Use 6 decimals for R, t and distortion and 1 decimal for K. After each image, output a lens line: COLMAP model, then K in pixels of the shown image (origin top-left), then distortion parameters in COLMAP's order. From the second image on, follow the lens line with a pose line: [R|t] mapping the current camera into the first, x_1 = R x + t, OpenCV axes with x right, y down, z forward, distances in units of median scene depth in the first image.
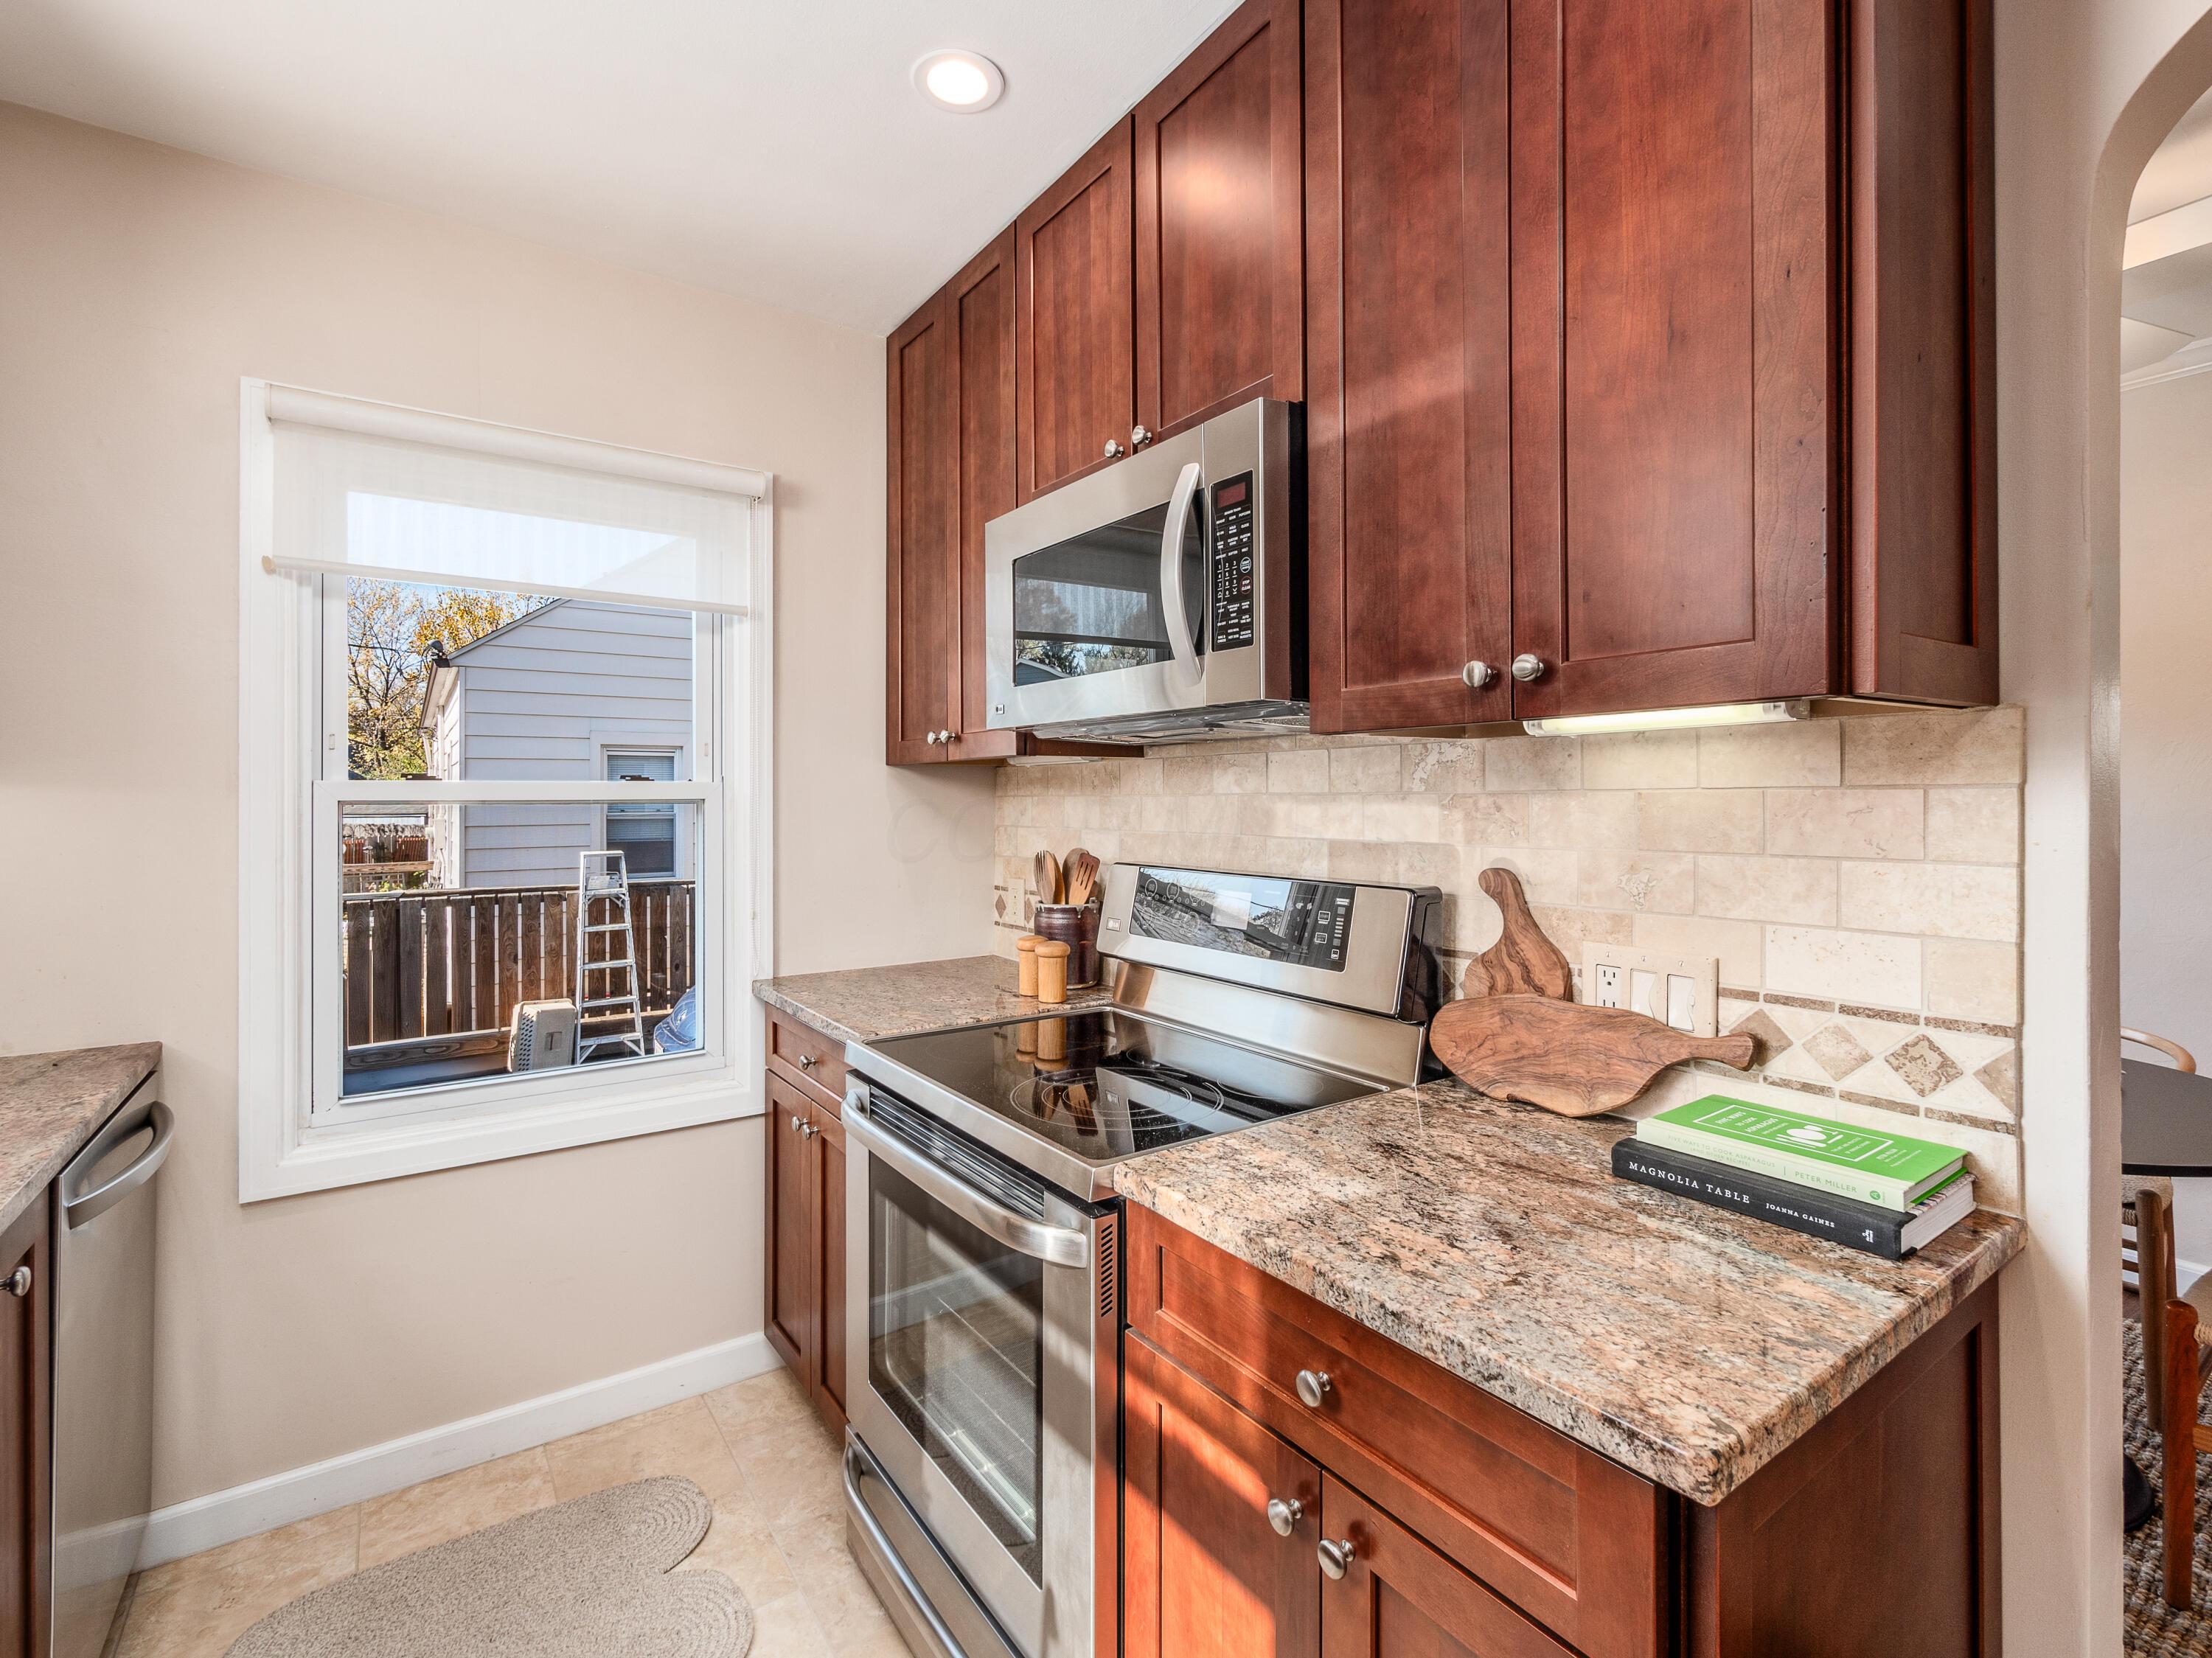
lens RADIAL K [[1012.3, 0, 1091.6], [0, 1012.3, 795.5], [0, 0, 1]] dist [-0.000236, 0.000226]
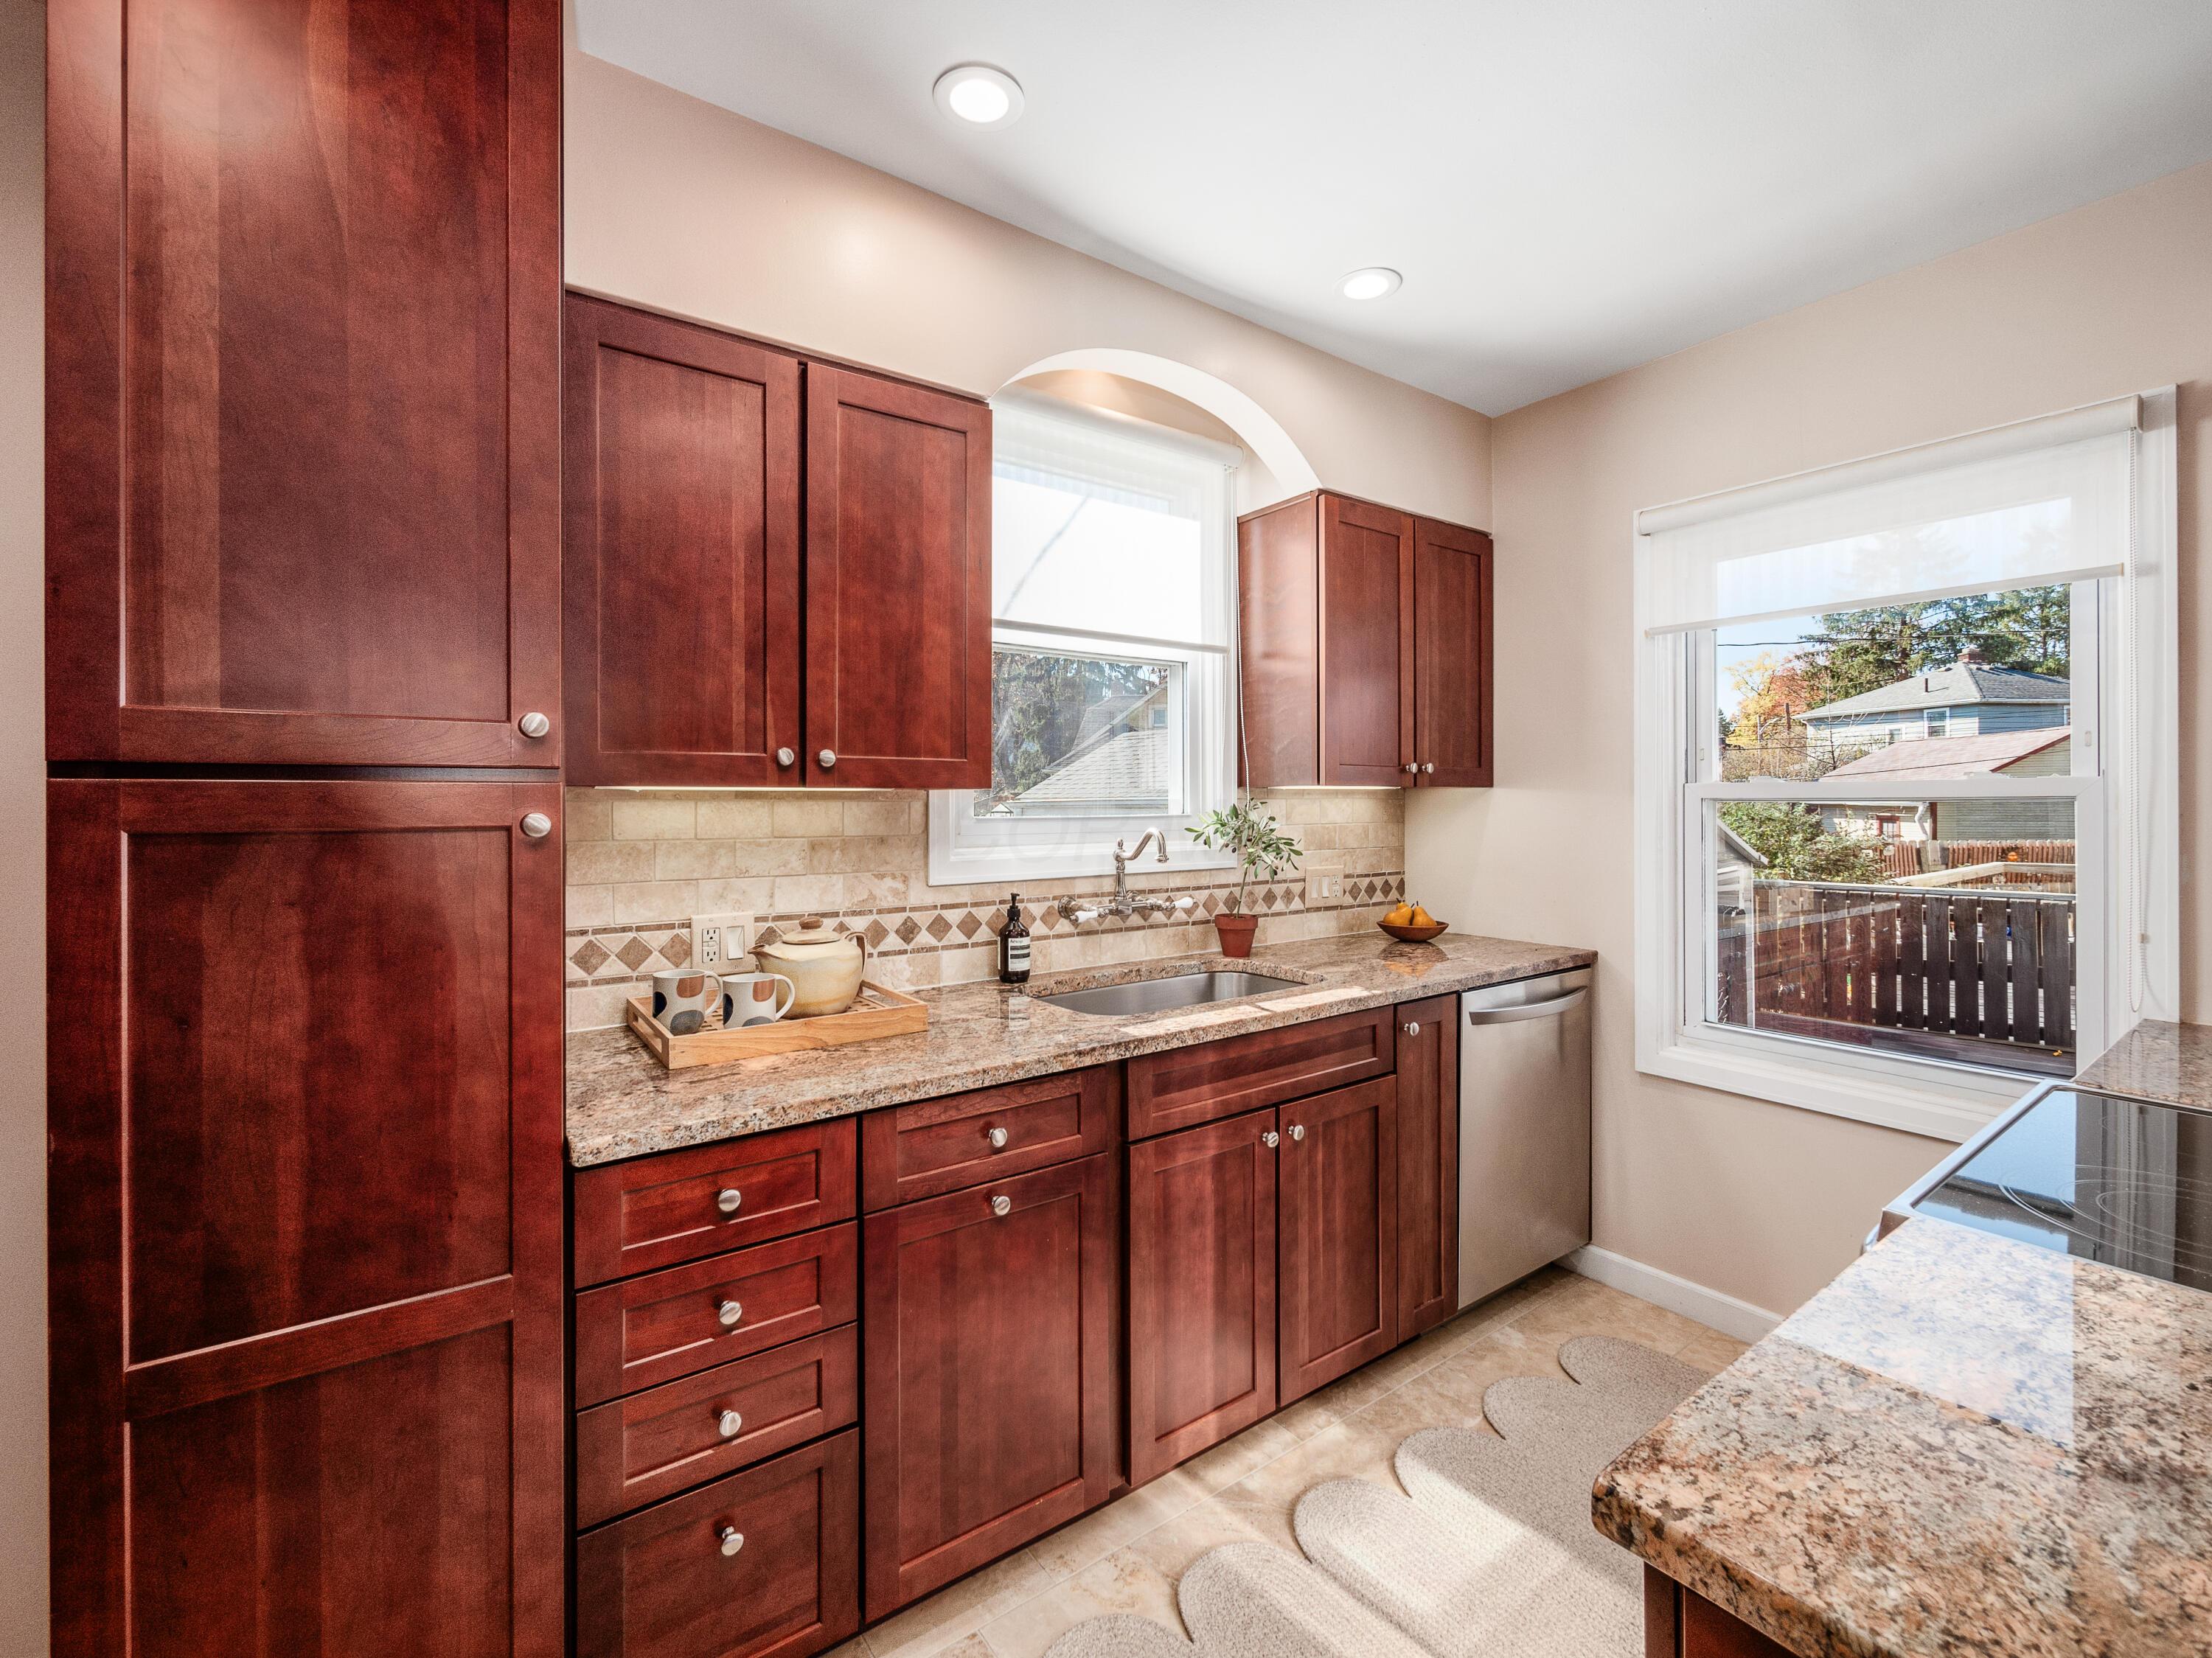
lens RADIAL K [[945.2, 0, 1080.6], [0, 945.2, 800.1], [0, 0, 1]] dist [-0.002012, -0.000449]
pose [[0.012219, 0.002935, -0.999921, 0.626114], [0.007003, 0.999971, 0.003021, -0.002760], [0.999901, -0.007039, 0.012198, 0.206390]]
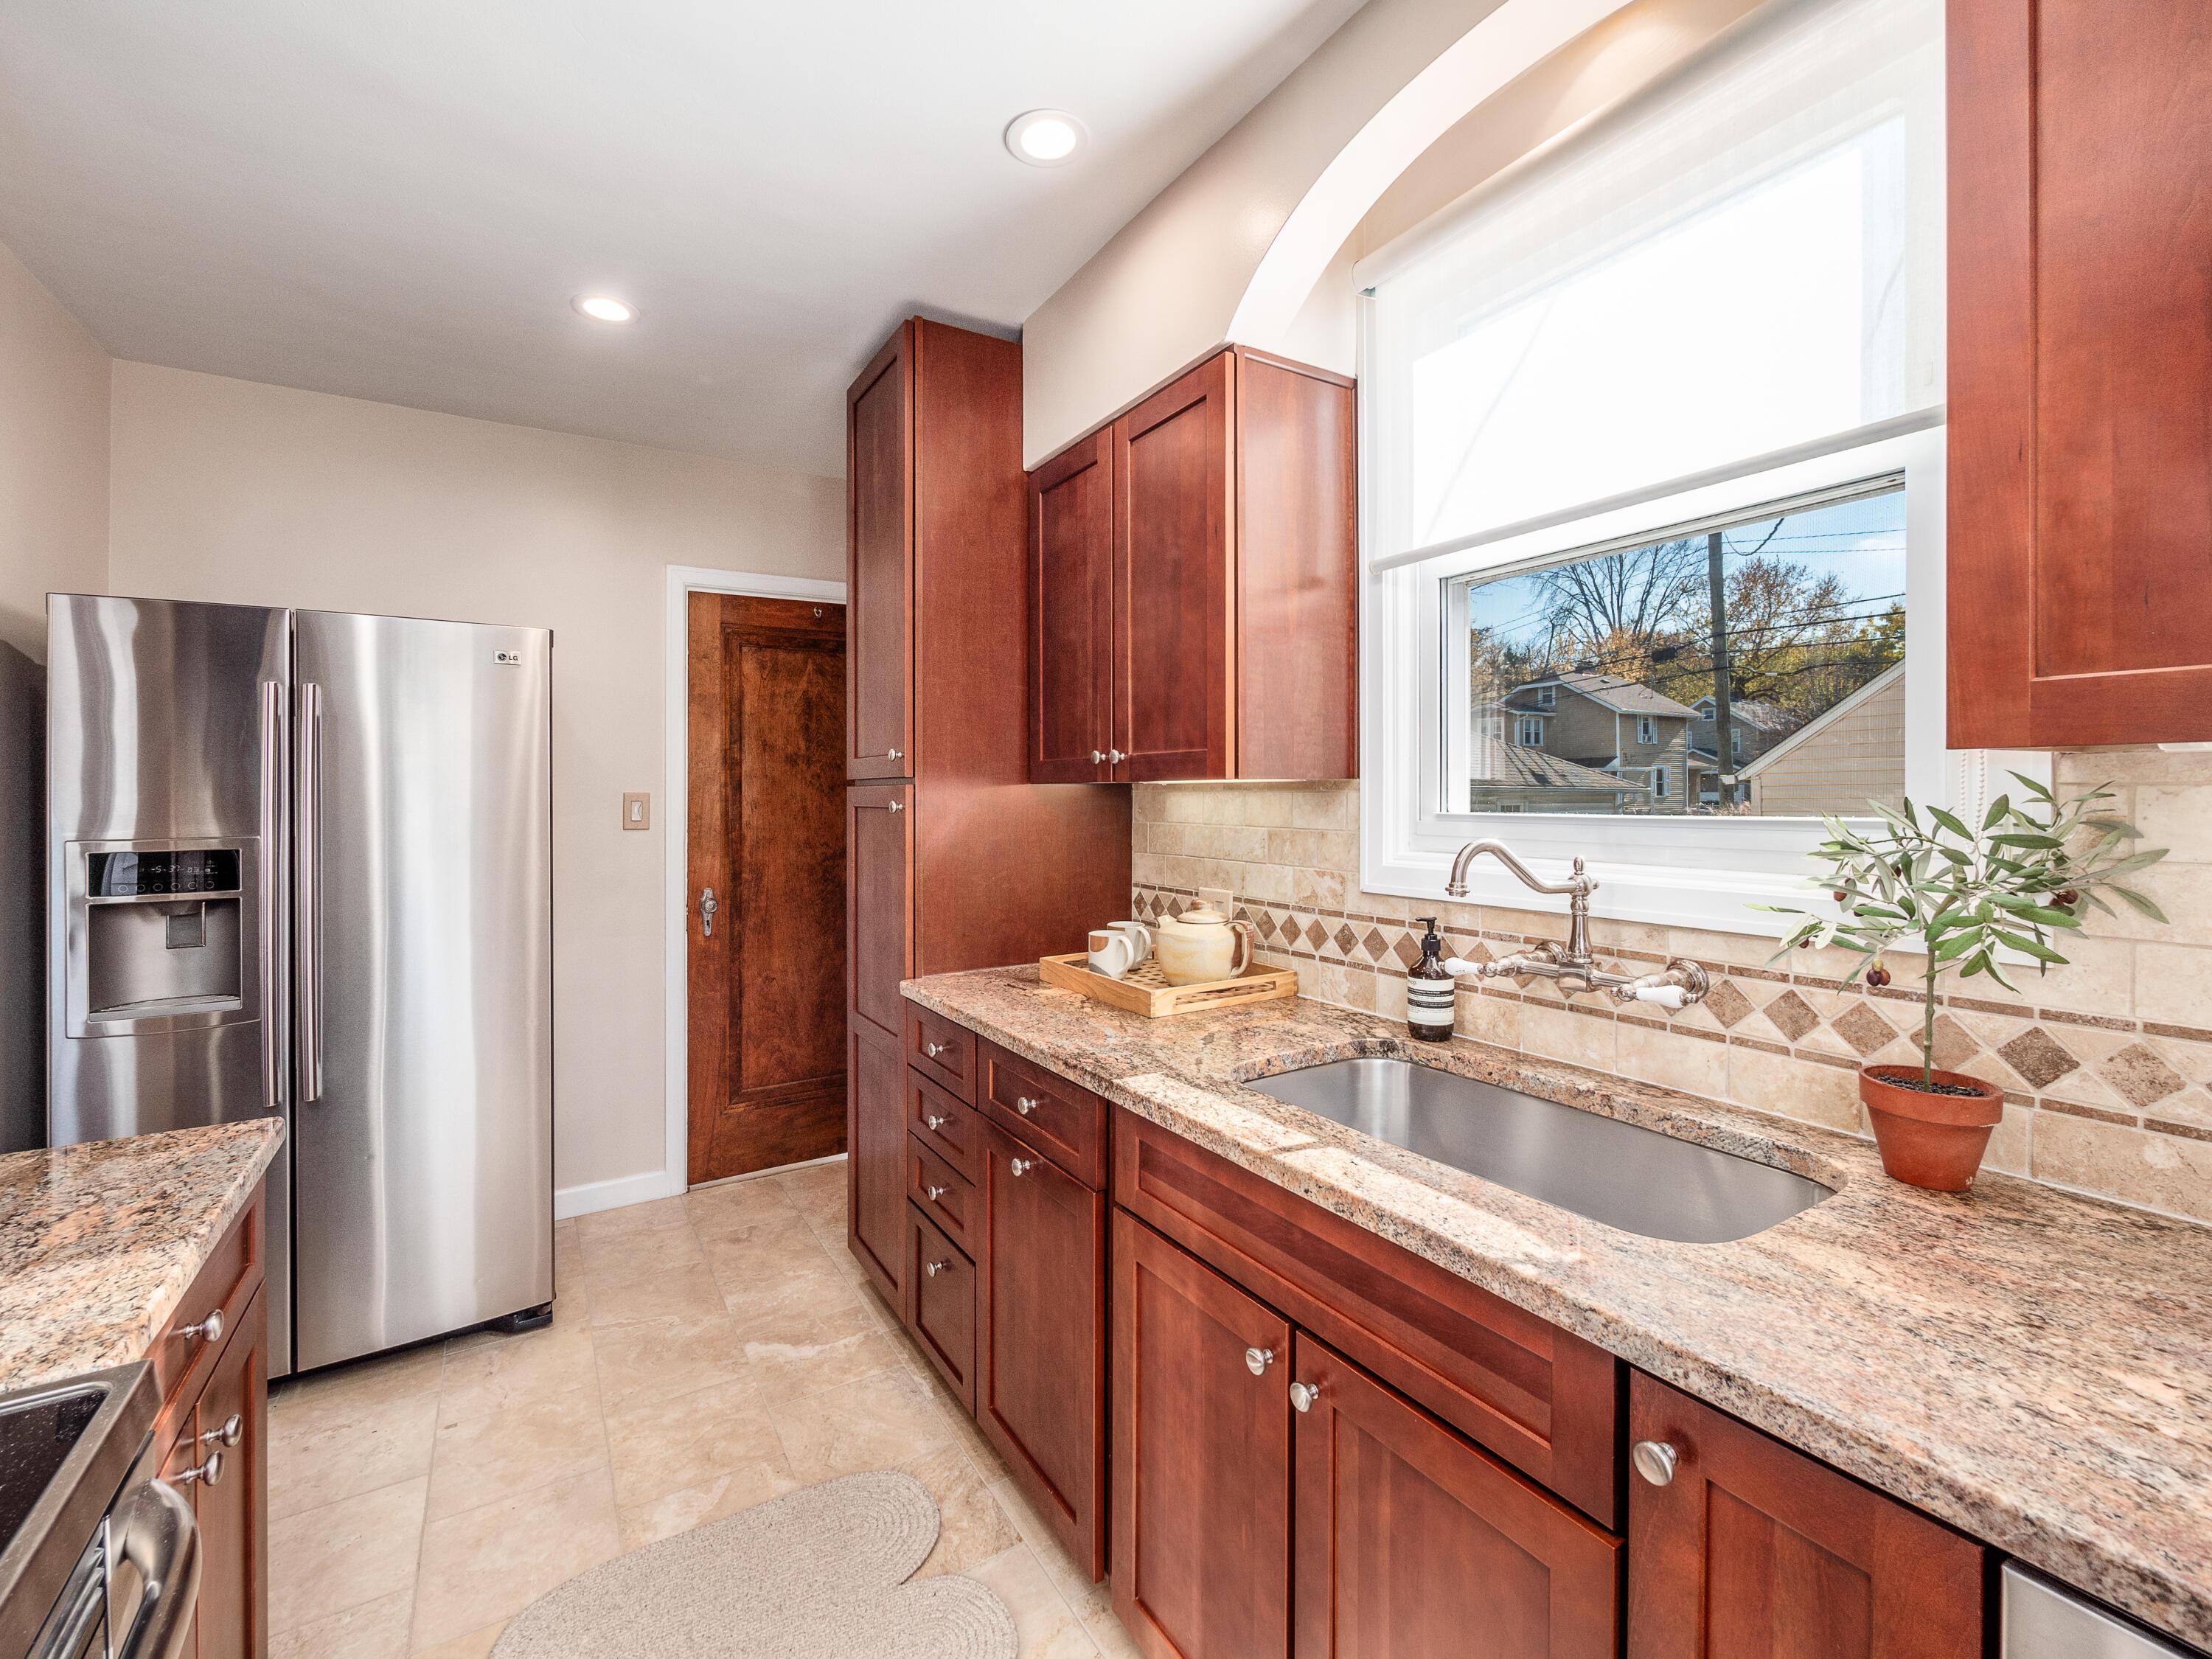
lens RADIAL K [[945.3, 0, 1082.9], [0, 945.3, 785.1], [0, 0, 1]] dist [-0.002012, -0.000449]
pose [[-0.998512, 0.014139, 0.052673, -0.489285], [0.013532, 0.999838, -0.011858, 0.002917], [-0.052832, -0.011128, -0.998541, 1.195865]]
